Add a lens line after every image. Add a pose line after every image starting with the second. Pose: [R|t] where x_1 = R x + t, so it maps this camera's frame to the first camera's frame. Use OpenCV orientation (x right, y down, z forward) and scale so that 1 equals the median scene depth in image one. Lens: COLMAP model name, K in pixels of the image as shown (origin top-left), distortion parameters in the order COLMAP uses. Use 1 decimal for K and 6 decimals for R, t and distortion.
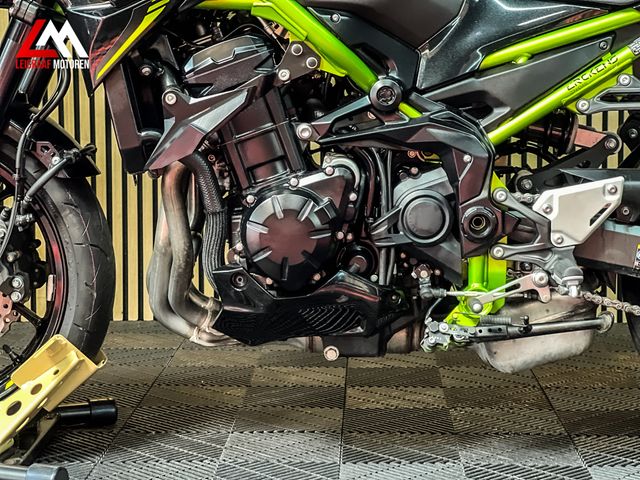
lens RADIAL K [[1616.3, 0, 351.5], [0, 1616.3, 239.8], [0, 0, 1]] dist [-0.102135, 7.185583]
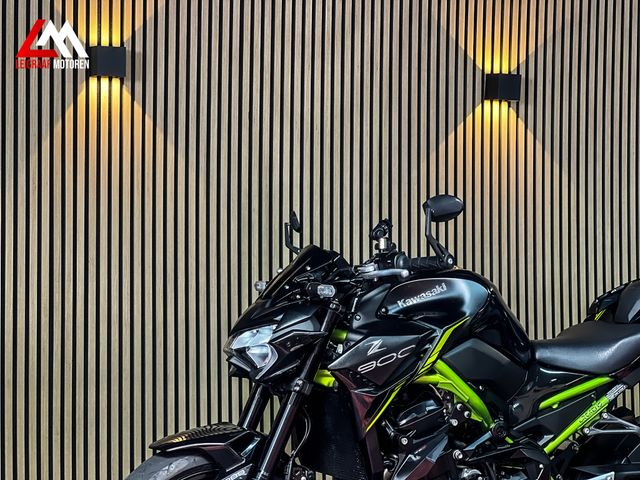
lens RADIAL K [[1459.5, 0, 322.1], [0, 1459.5, 229.9], [0, 0, 1]] dist [-0.078130, 4.781235]
pose [[0.908841, 0.009344, 0.417039, -0.788851], [0.046668, 0.991196, -0.123909, -0.115510], [-0.414525, 0.132076, 0.900403, -0.345881]]
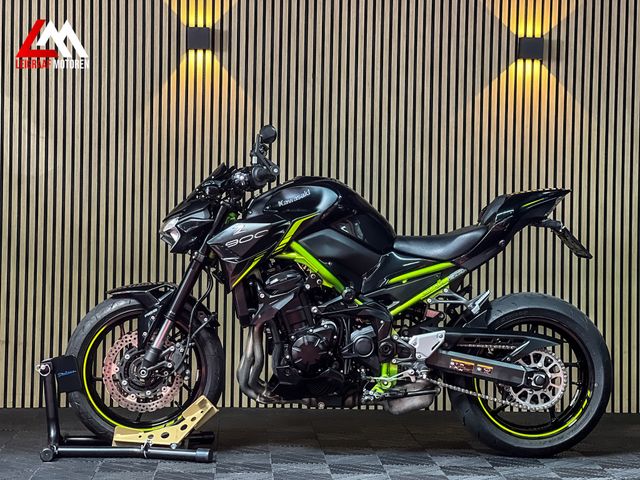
lens RADIAL K [[1459.5, 0, 322.1], [0, 1459.5, 229.9], [0, 0, 1]] dist [-0.078130, 4.781235]
pose [[0.998213, 0.019772, 0.056387, -0.141740], [-0.013564, 0.994012, -0.108427, 0.050150], [-0.058193, 0.107468, 0.992504, -1.163782]]
